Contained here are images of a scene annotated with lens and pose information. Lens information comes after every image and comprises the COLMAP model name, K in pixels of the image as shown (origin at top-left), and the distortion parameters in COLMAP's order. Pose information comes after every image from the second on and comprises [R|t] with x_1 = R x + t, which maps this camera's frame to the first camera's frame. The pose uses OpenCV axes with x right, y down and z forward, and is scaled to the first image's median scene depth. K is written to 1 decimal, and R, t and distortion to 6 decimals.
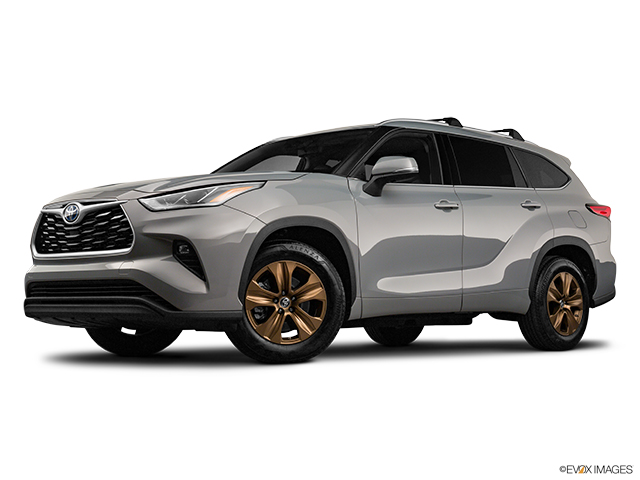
lens RADIAL K [[986.4, 0, 321.6], [0, 986.4, 244.1], [0, 0, 1]] dist [0.113148, 0.000000]
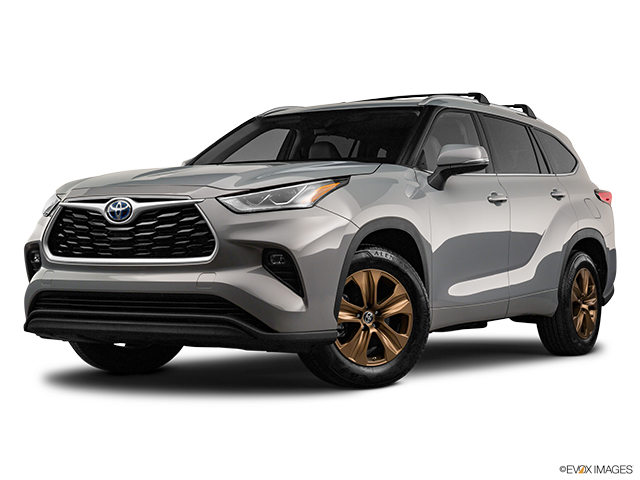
lens RADIAL K [[1203.2, 0, 319.3], [0, 1203.2, 238.6], [0, 0, 1]] dist [0.073550, 0.000000]
pose [[0.974718, 0.007759, 0.223305, -0.310609], [-0.016850, 0.999103, 0.038837, -0.049268], [-0.222804, -0.041617, 0.973975, -0.012194]]
